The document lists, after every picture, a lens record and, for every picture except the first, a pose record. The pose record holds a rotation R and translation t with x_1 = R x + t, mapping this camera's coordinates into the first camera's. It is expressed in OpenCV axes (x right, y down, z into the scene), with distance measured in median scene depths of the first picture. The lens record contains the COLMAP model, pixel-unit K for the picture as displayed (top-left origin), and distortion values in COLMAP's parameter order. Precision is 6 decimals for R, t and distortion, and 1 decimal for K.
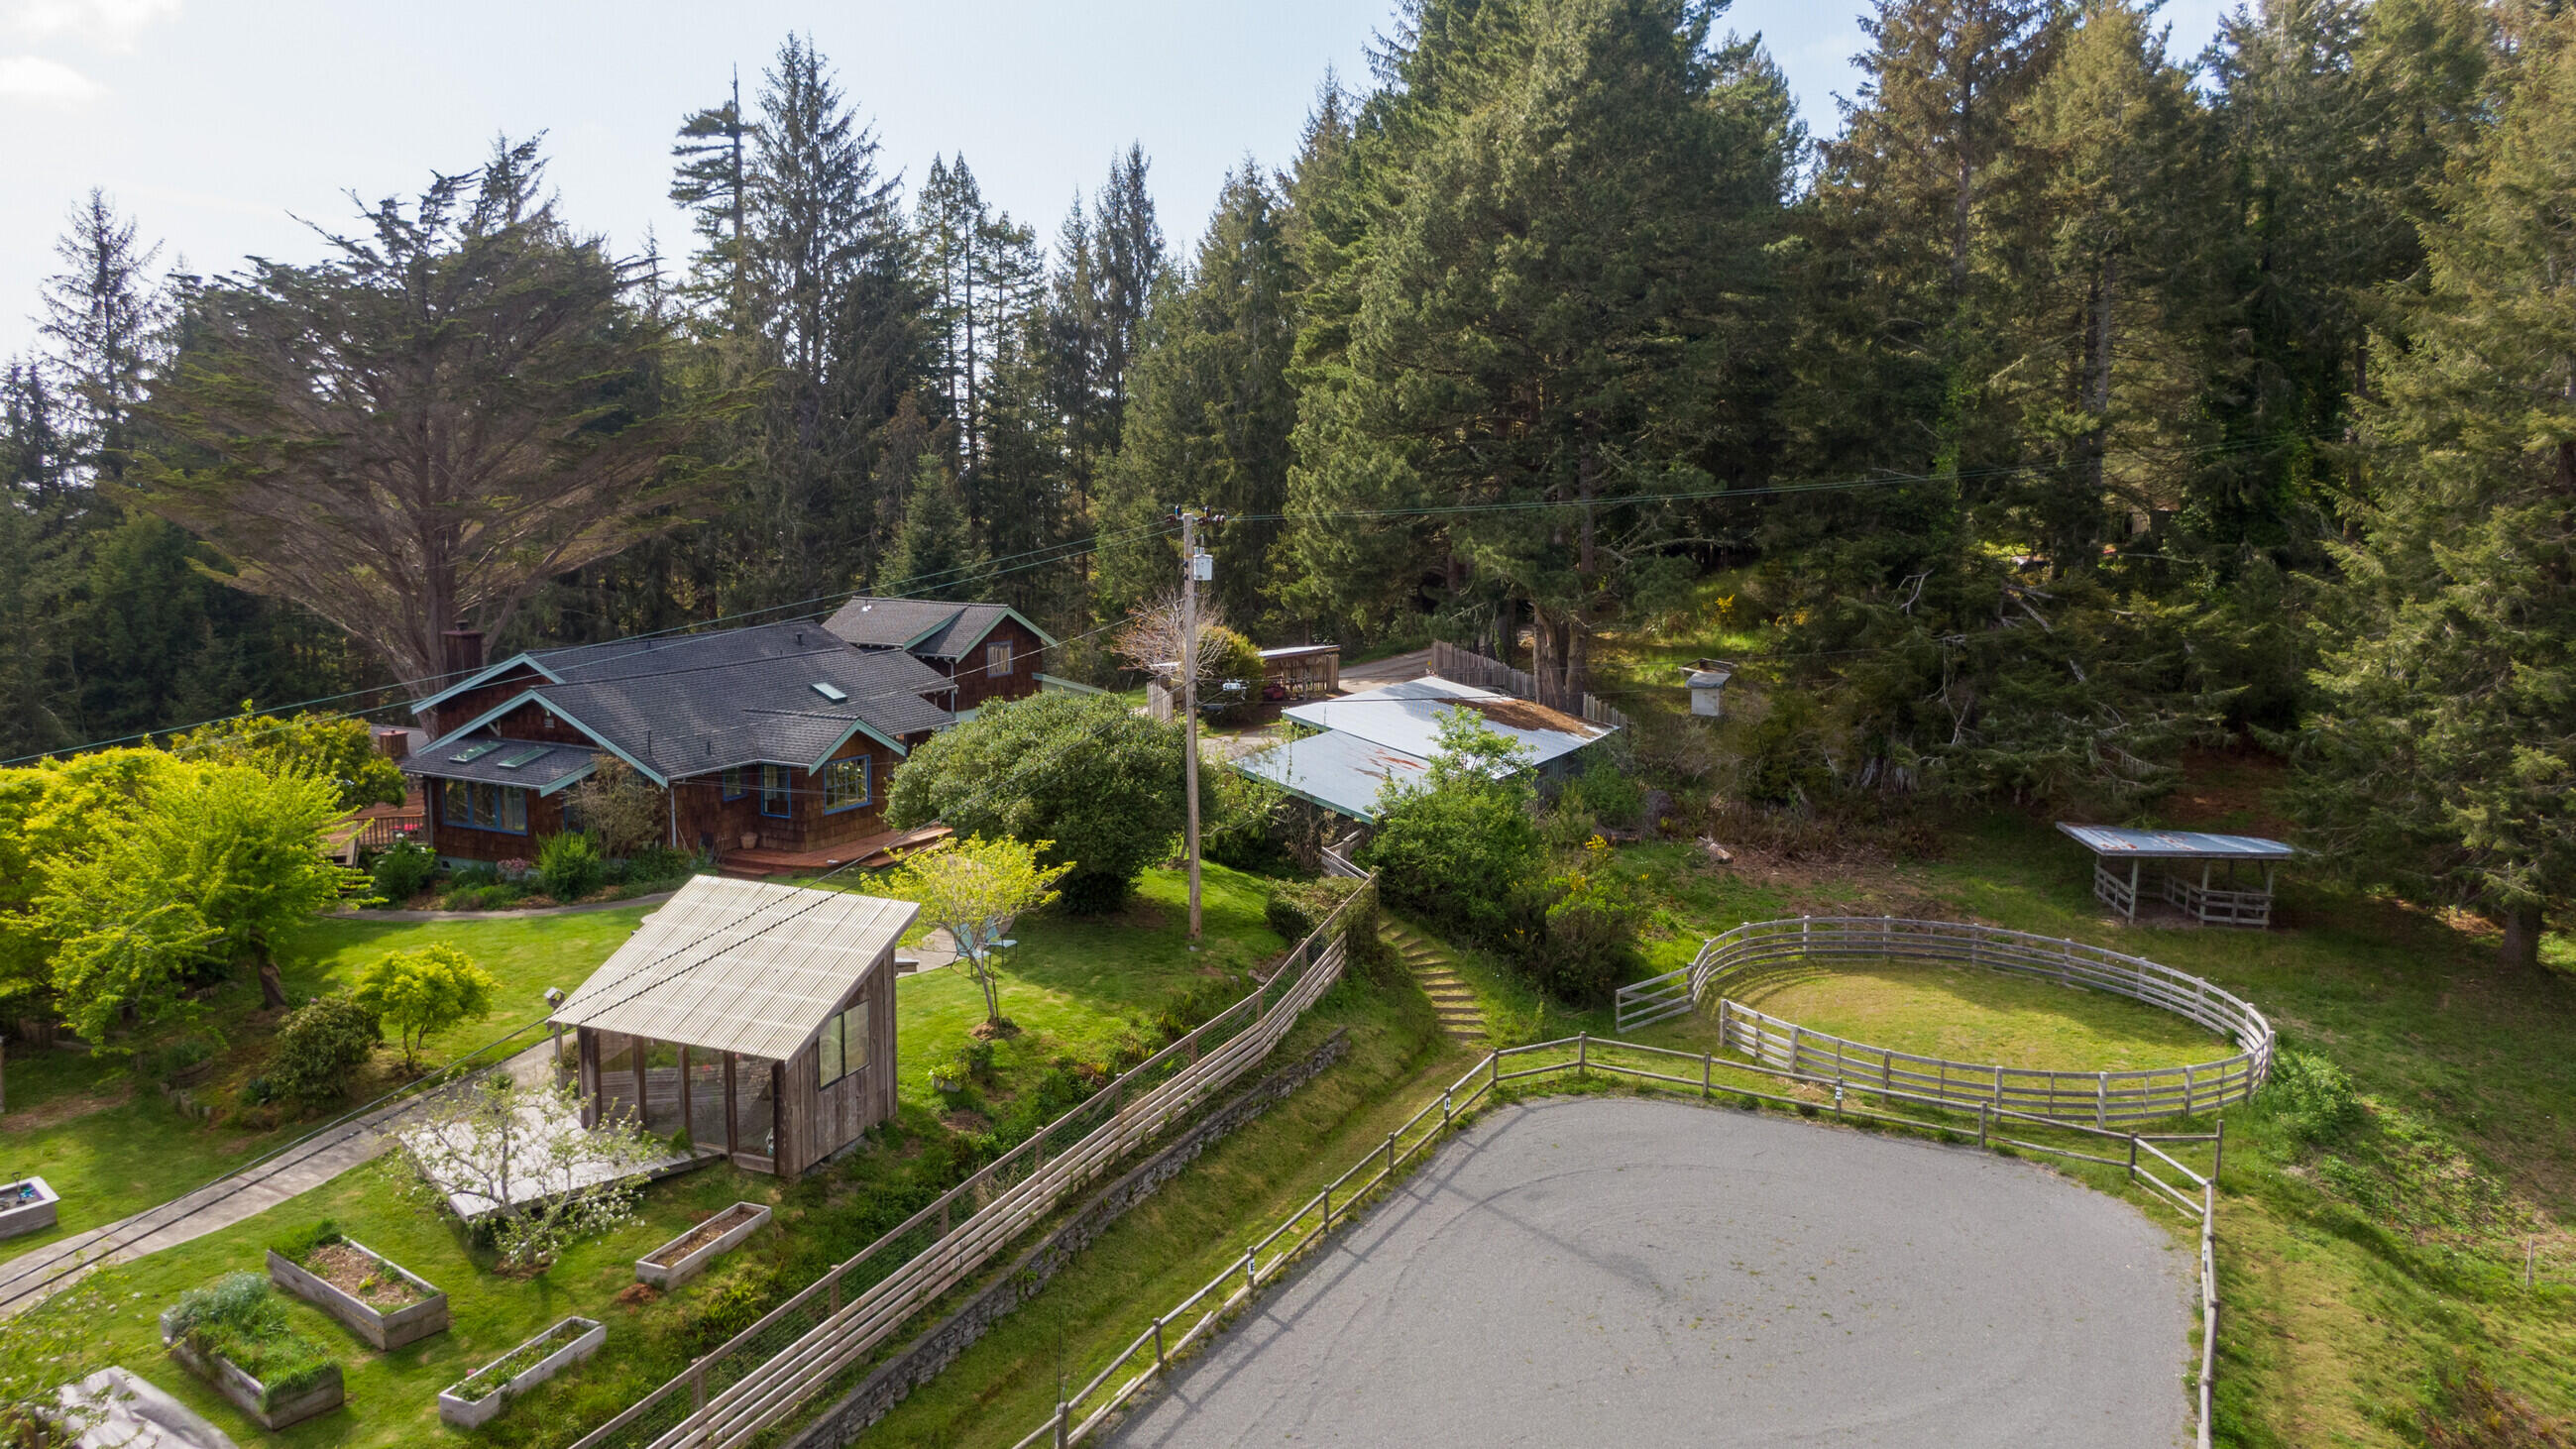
lens RADIAL K [[1857.8, 0, 1275.7], [0, 1857.8, 726.0], [0, 0, 1]] dist [0.053840, -0.090007]
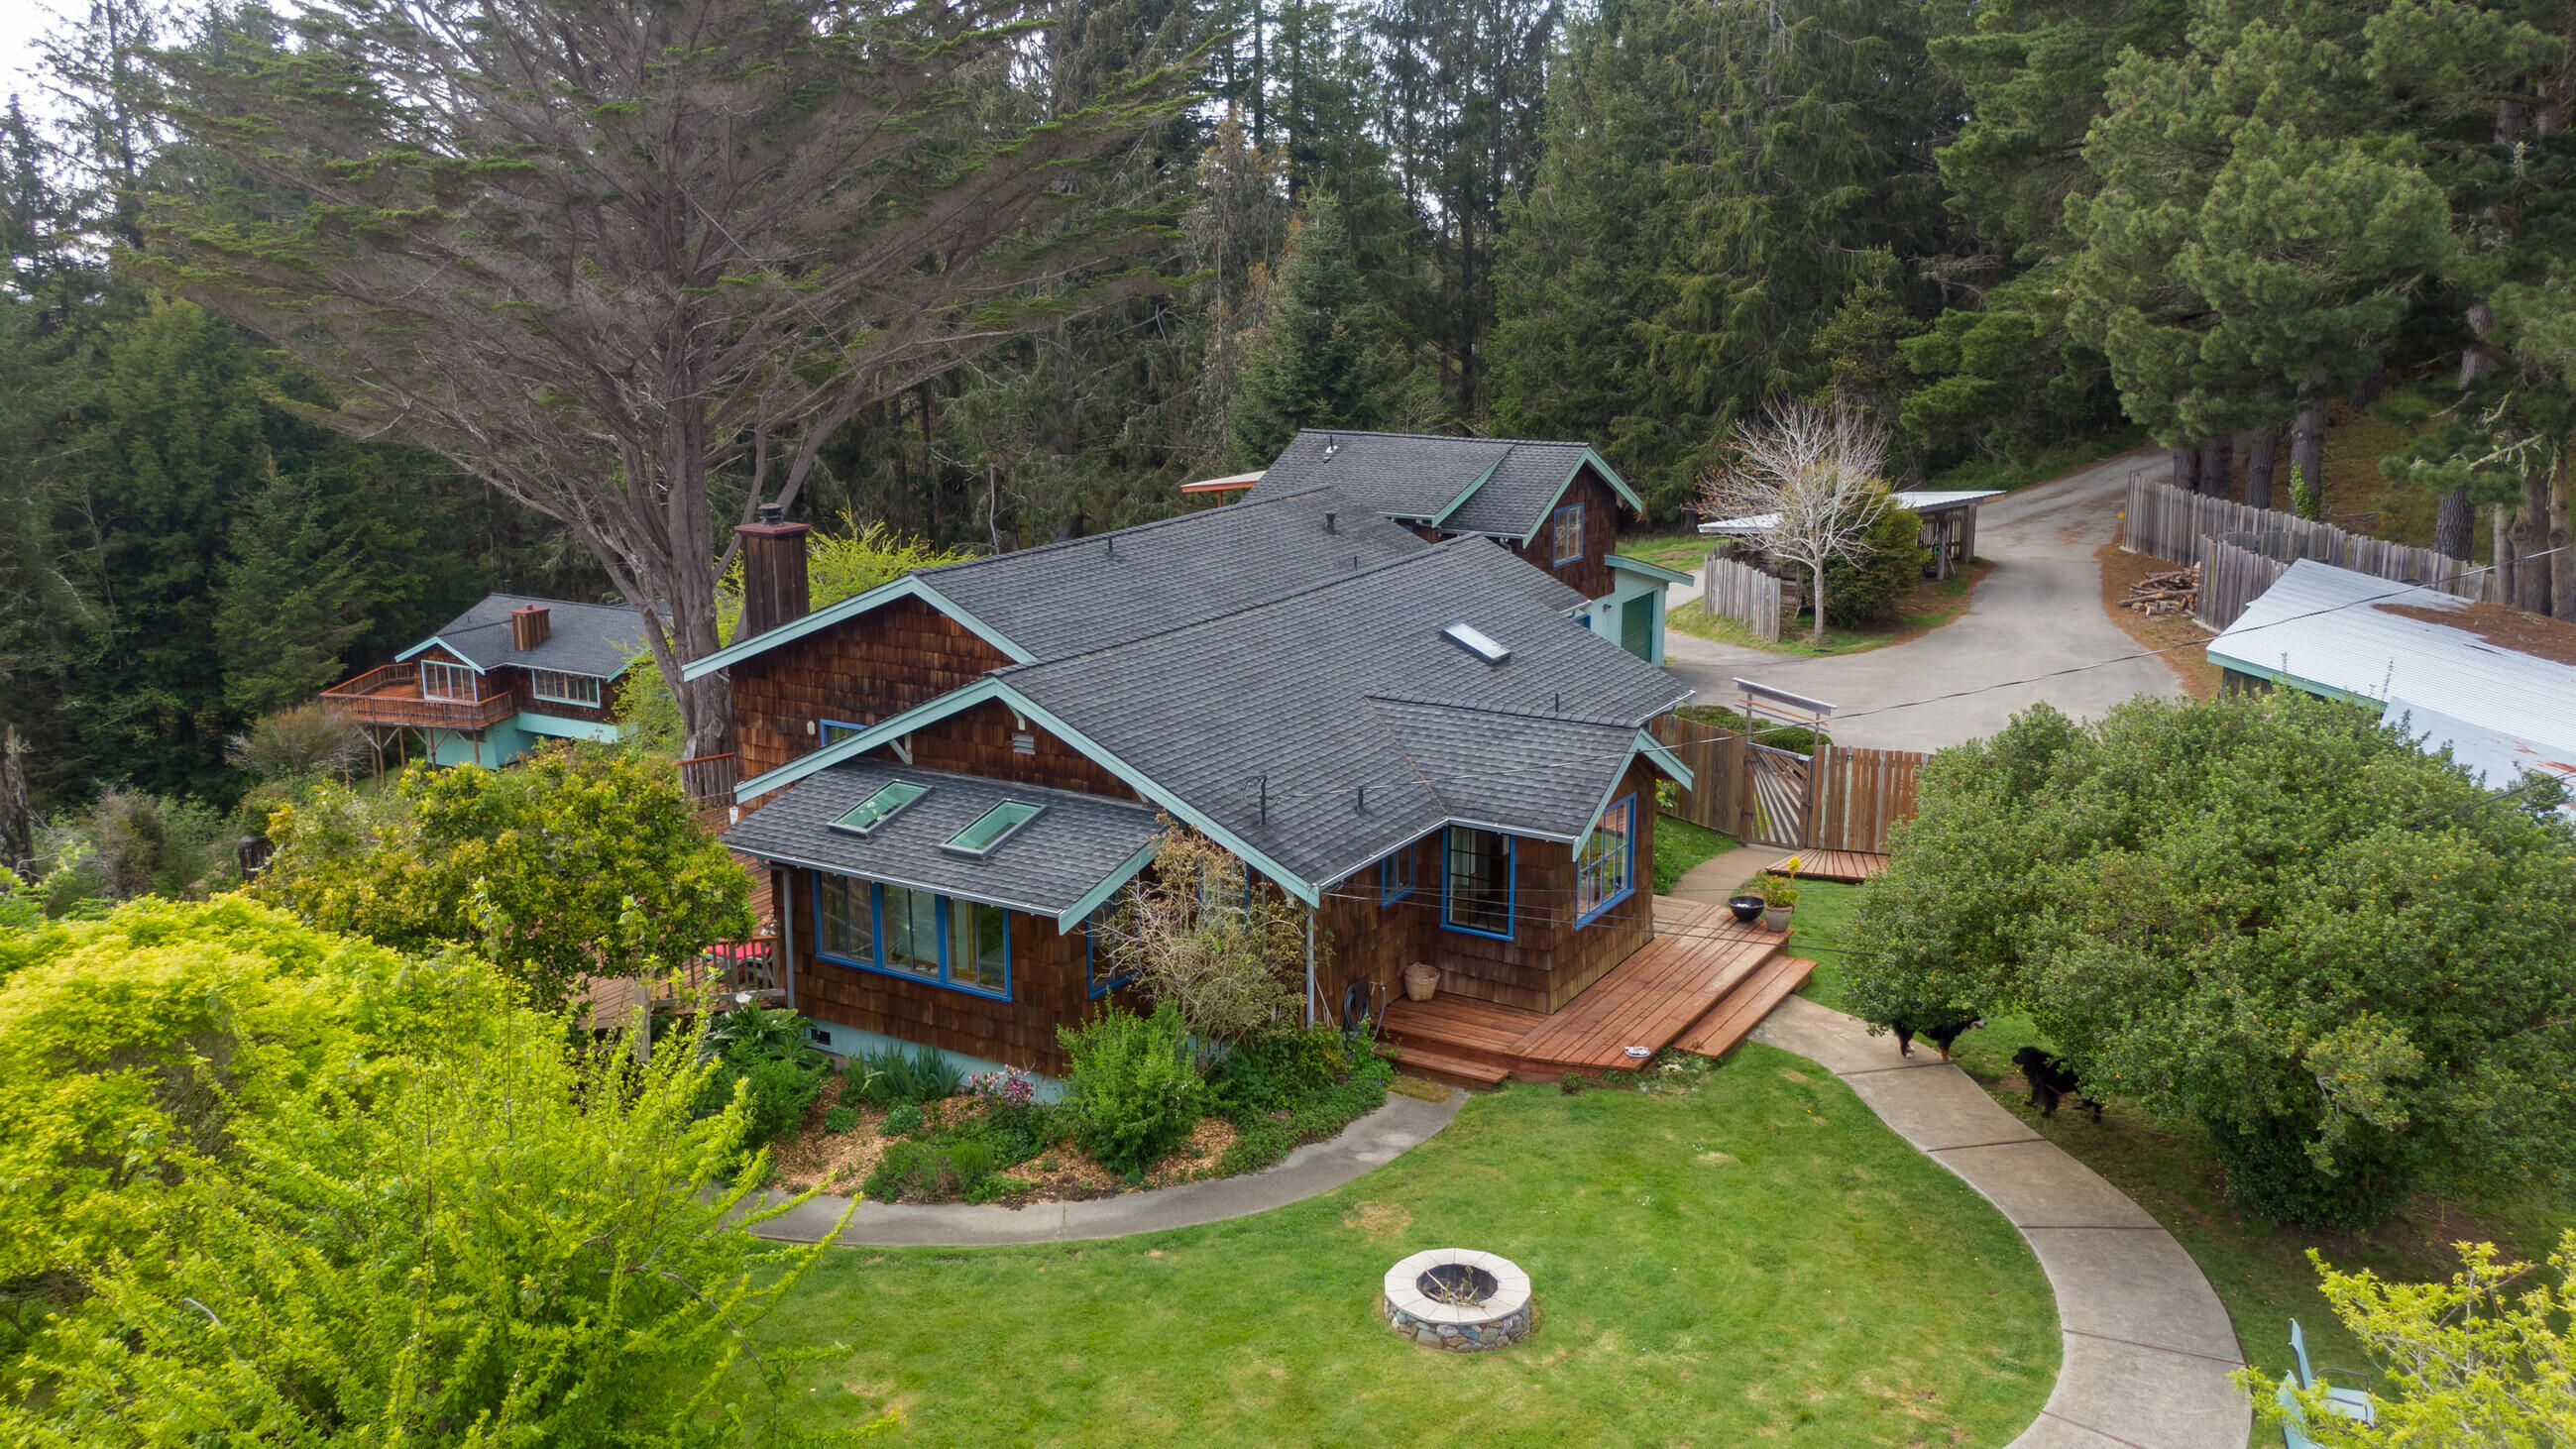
lens RADIAL K [[2104.0, 0, 1288.0], [0, 2104.0, 724.5], [0, 0, 1]] dist [0.088344, -0.148415]
pose [[0.997640, 0.001972, -0.068638, -0.179091], [0.004277, 0.995862, 0.090779, -0.034670], [0.068533, -0.090858, 0.993503, 0.296390]]
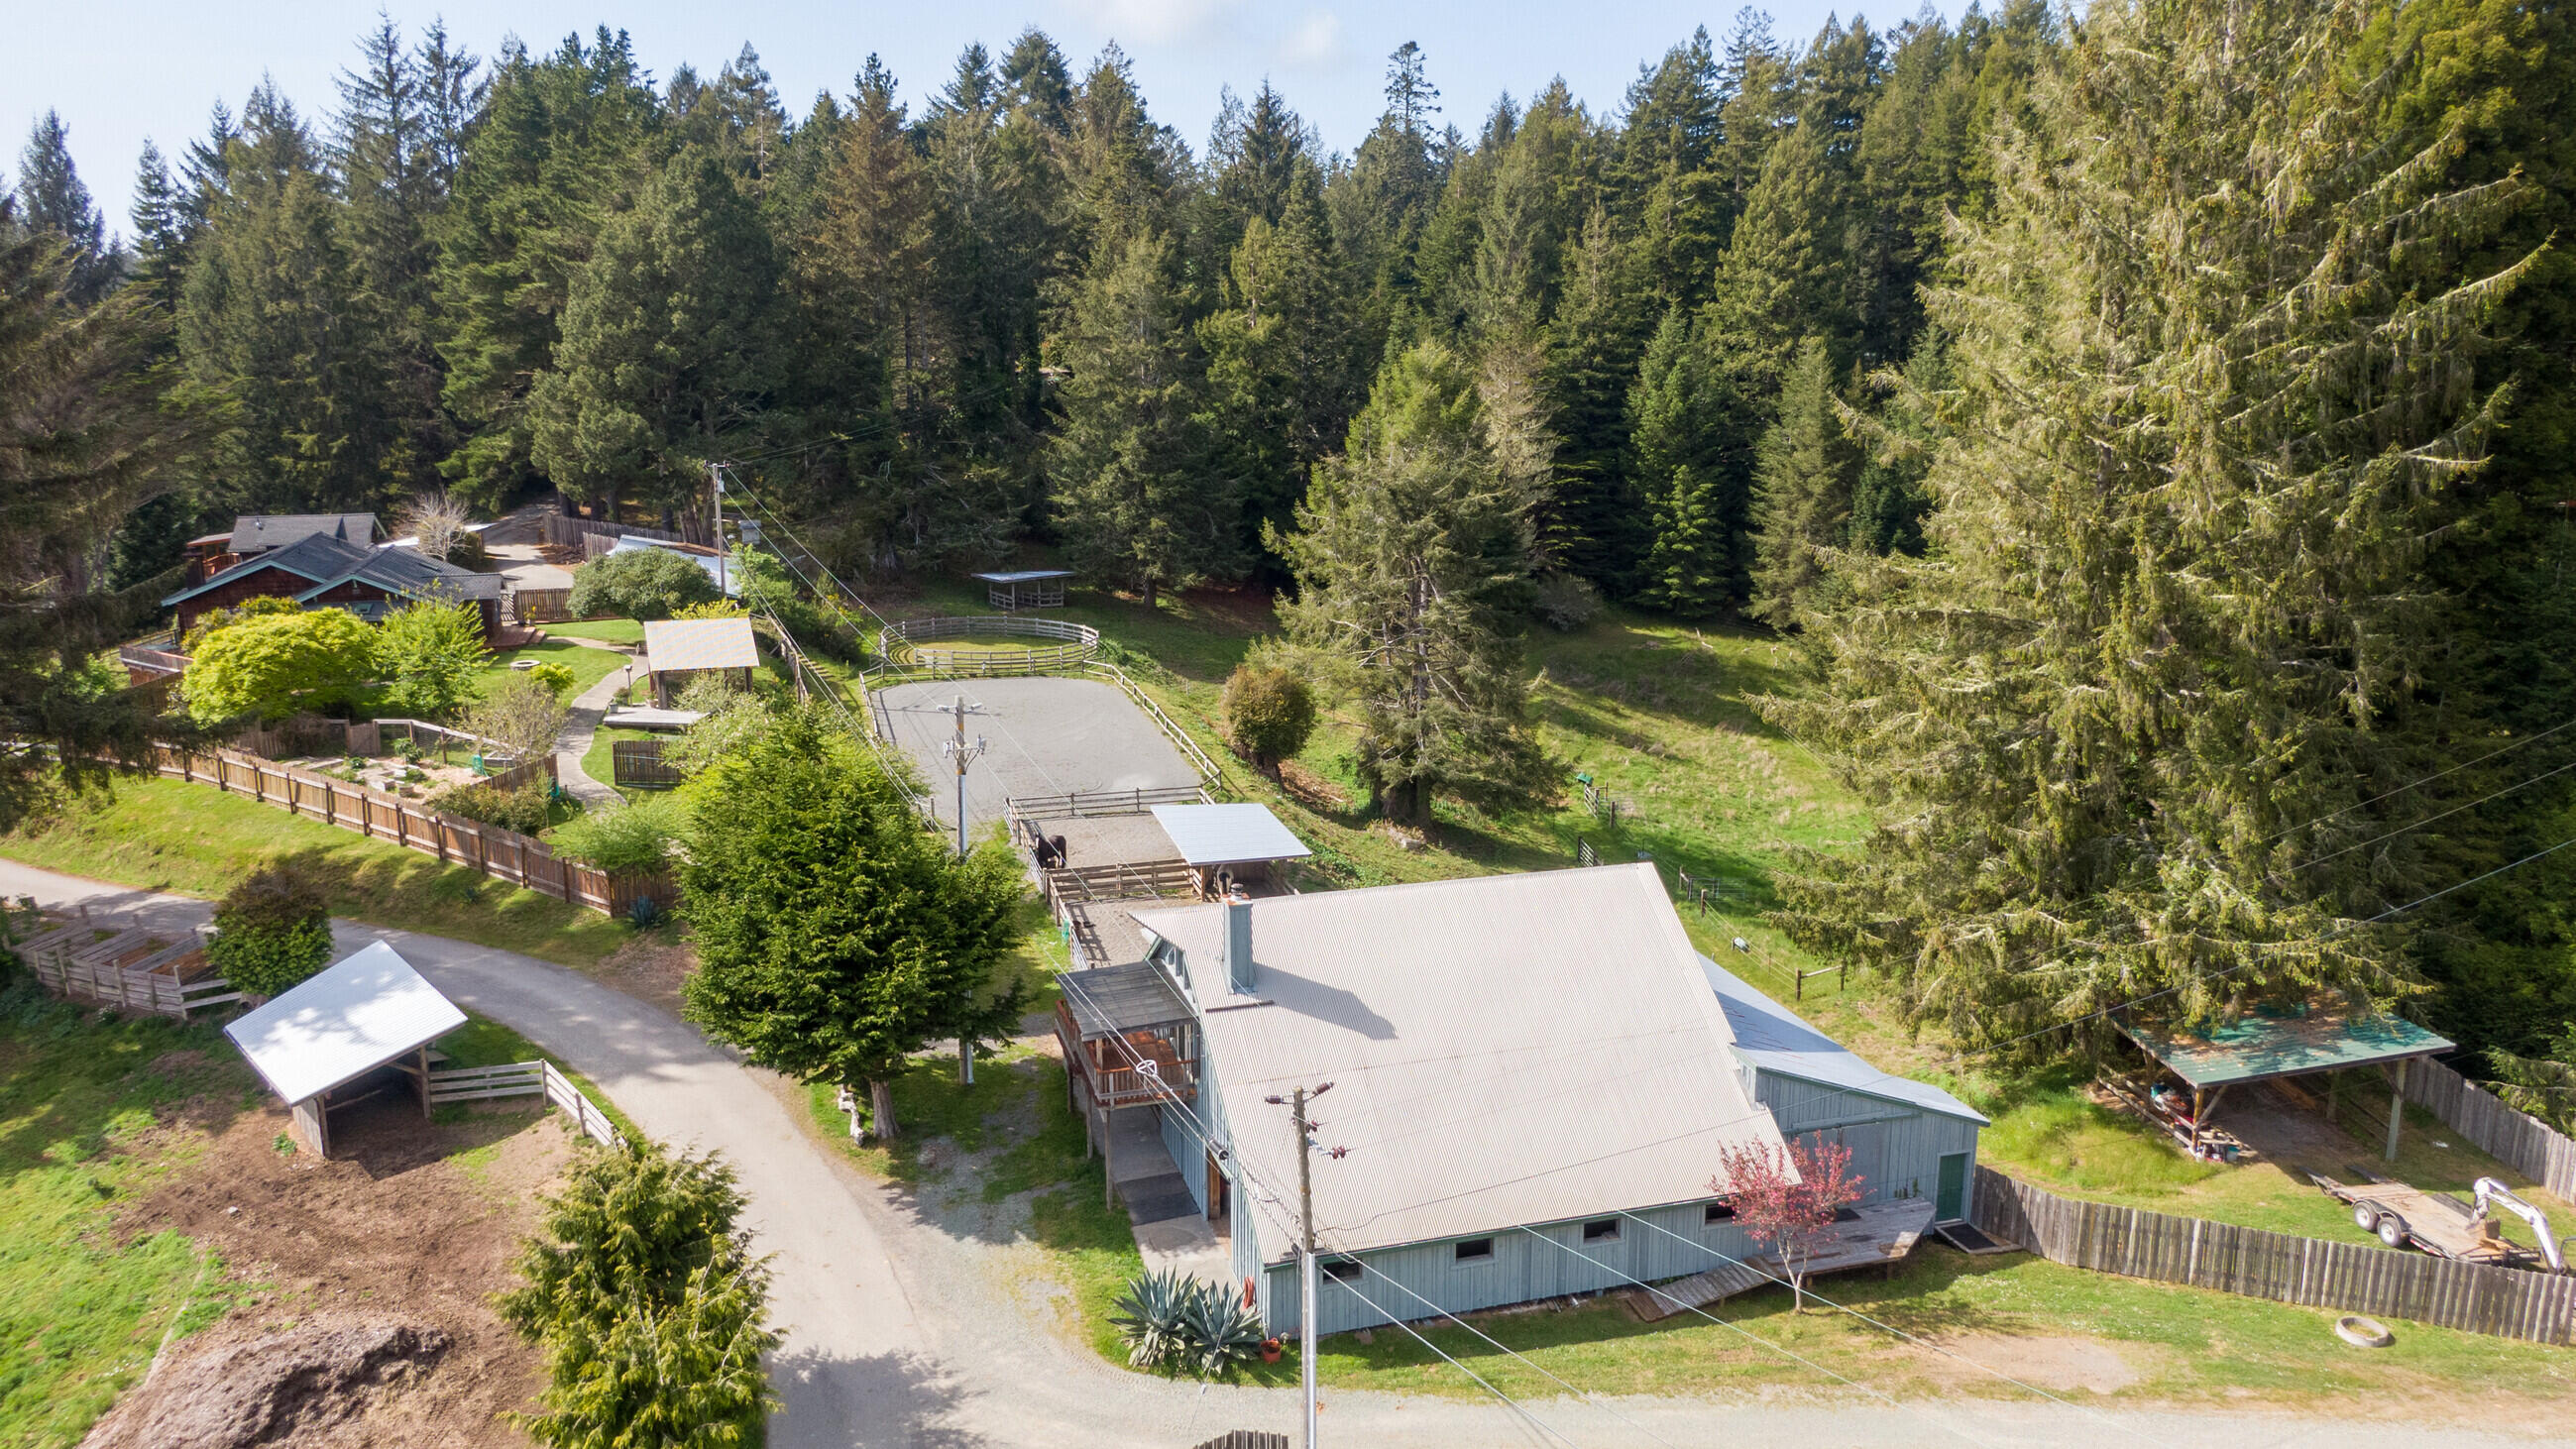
lens RADIAL K [[1857.8, 0, 1275.7], [0, 1857.8, 726.0], [0, 0, 1]] dist [0.053840, -0.090007]
pose [[0.736370, -0.155642, 0.658434, -0.614340], [0.100753, 0.987555, 0.120761, 0.000543], [-0.669035, -0.022586, 0.742887, -0.674773]]
